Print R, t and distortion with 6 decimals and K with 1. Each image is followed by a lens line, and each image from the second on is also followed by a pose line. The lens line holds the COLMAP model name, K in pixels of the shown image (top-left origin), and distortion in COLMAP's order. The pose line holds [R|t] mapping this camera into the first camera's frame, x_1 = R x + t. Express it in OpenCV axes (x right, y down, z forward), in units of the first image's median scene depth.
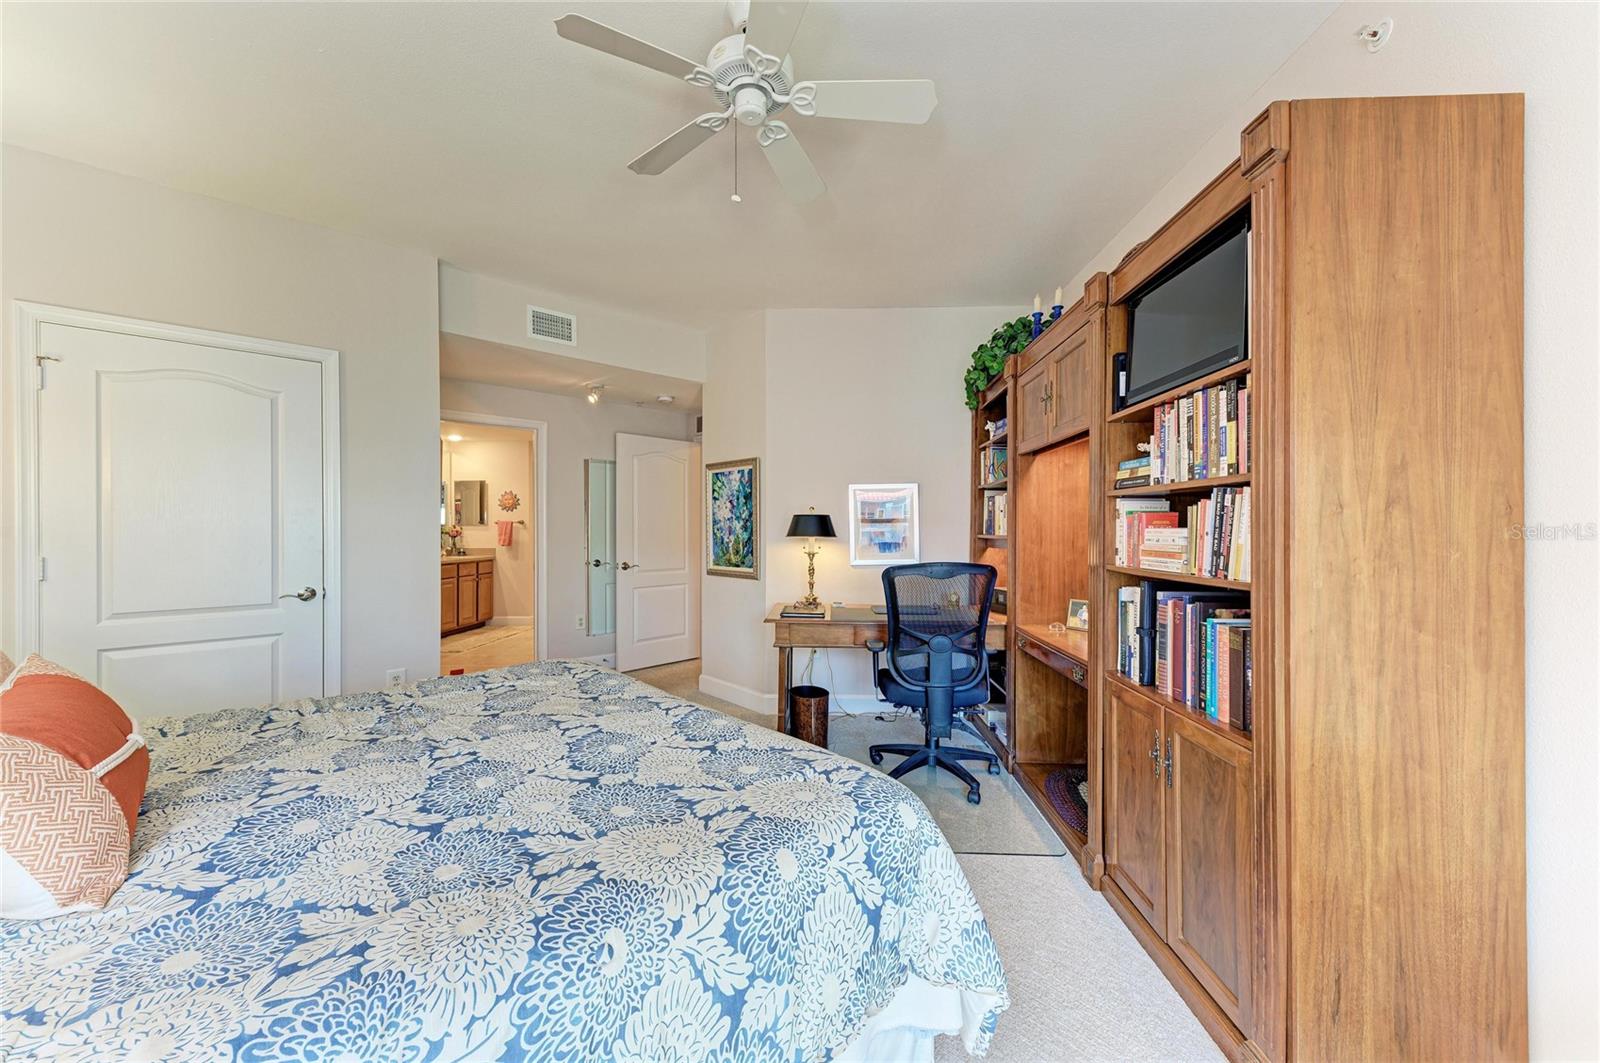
lens RADIAL K [[608.2, 0, 813.0], [0, 608.2, 526.1], [0, 0, 1]] dist [0.007422, -0.000951]
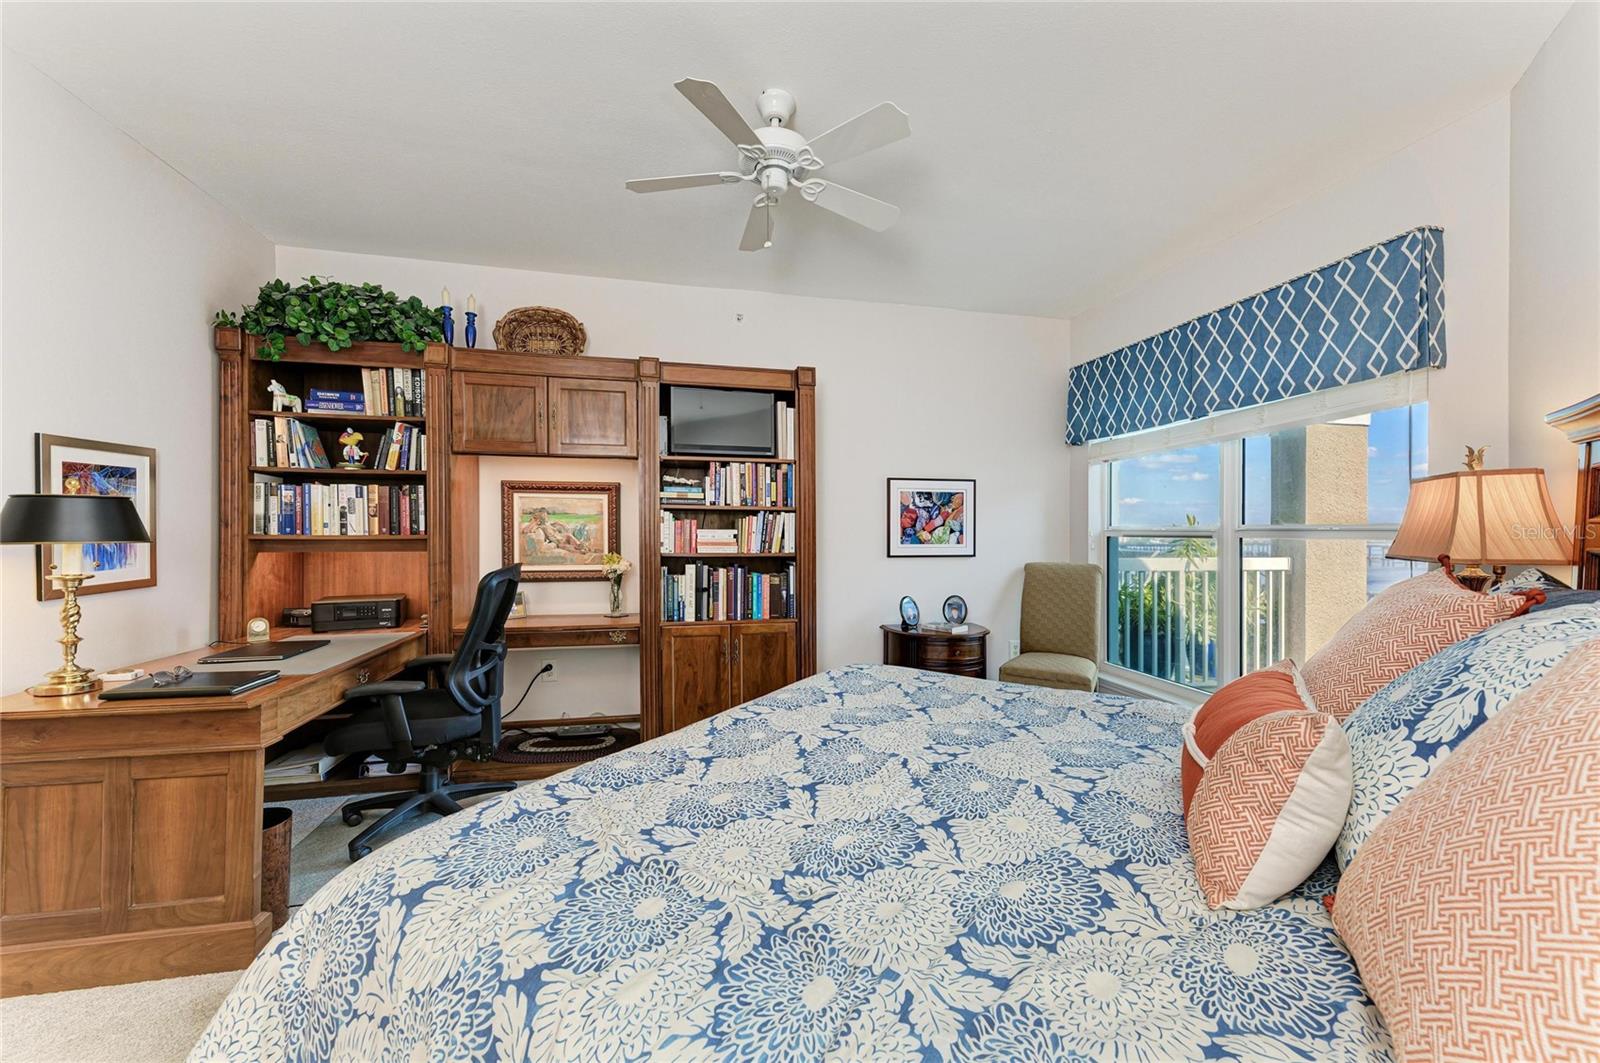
lens RADIAL K [[608.2, 0, 801.9], [0, 608.2, 535.2], [0, 0, 1]] dist [0.007422, -0.000951]
pose [[-0.237388, -0.012007, 0.971341, -1.475007], [-0.004945, 0.999926, 0.011152, -0.002385], [-0.971402, -0.002156, -0.237429, 1.396362]]
